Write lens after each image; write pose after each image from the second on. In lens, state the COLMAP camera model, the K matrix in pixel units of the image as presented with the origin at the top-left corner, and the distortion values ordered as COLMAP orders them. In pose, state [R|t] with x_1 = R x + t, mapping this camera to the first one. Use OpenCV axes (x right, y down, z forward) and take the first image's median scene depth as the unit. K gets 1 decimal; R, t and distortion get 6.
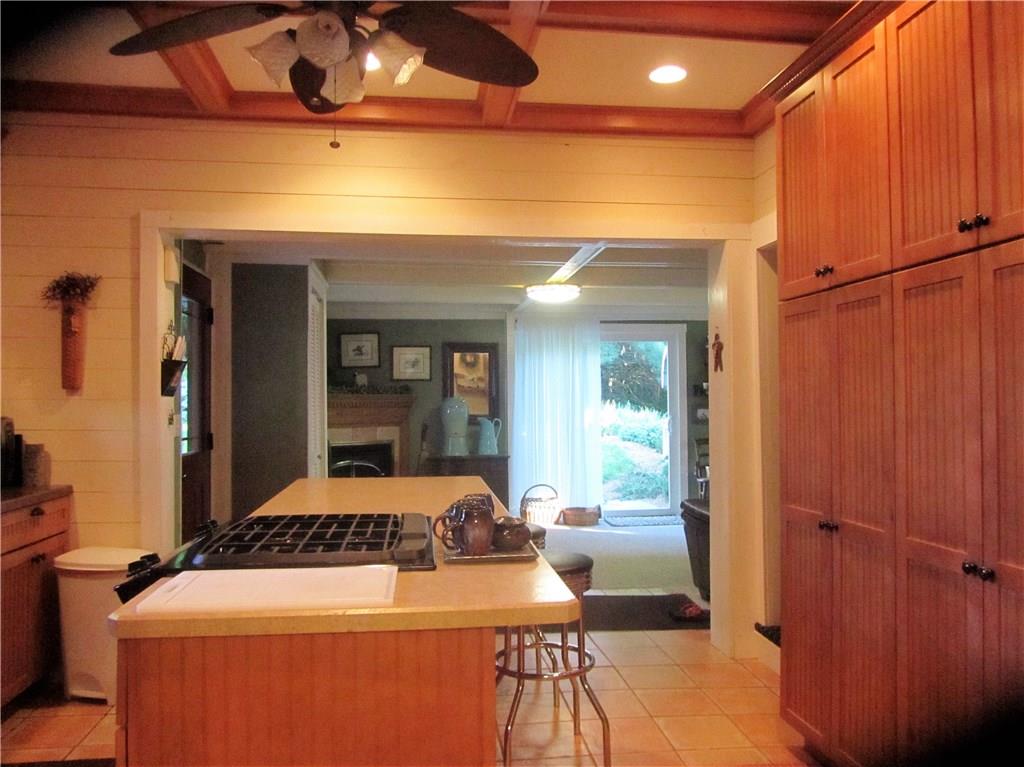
lens RADIAL K [[856.2, 0, 521.2], [0, 856.2, 385.3], [0, 0, 1]] dist [-0.042236, 0.008497]
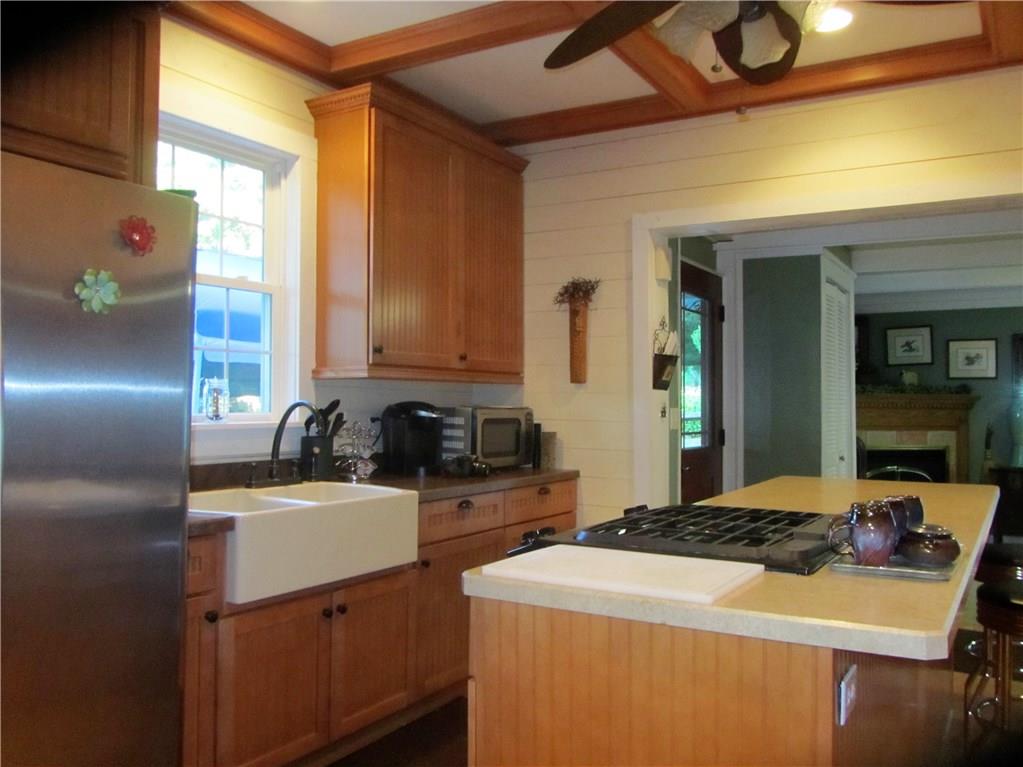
lens RADIAL K [[855.3, 0, 505.0], [0, 855.3, 382.9], [0, 0, 1]] dist [-0.042236, 0.008497]
pose [[0.778009, -0.006859, -0.628216, 0.075484], [0.000985, 0.999952, -0.009699, 0.011490], [0.628252, 0.006927, 0.777979, 0.053565]]
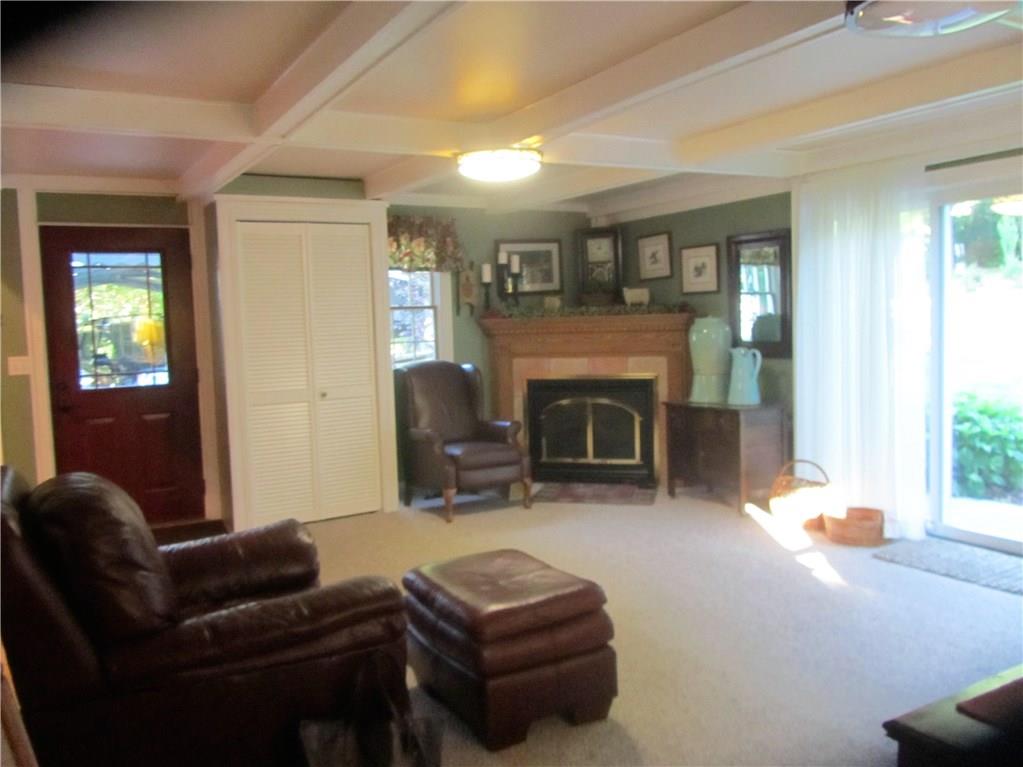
lens RADIAL K [[855.3, 0, 510.8], [0, 855.3, 383.9], [0, 0, 1]] dist [-0.042236, 0.008497]
pose [[0.391817, 0.061635, -0.917976, 0.870106], [0.048242, 0.995005, 0.087398, -0.000308], [0.918778, -0.078529, 0.386886, 1.007065]]
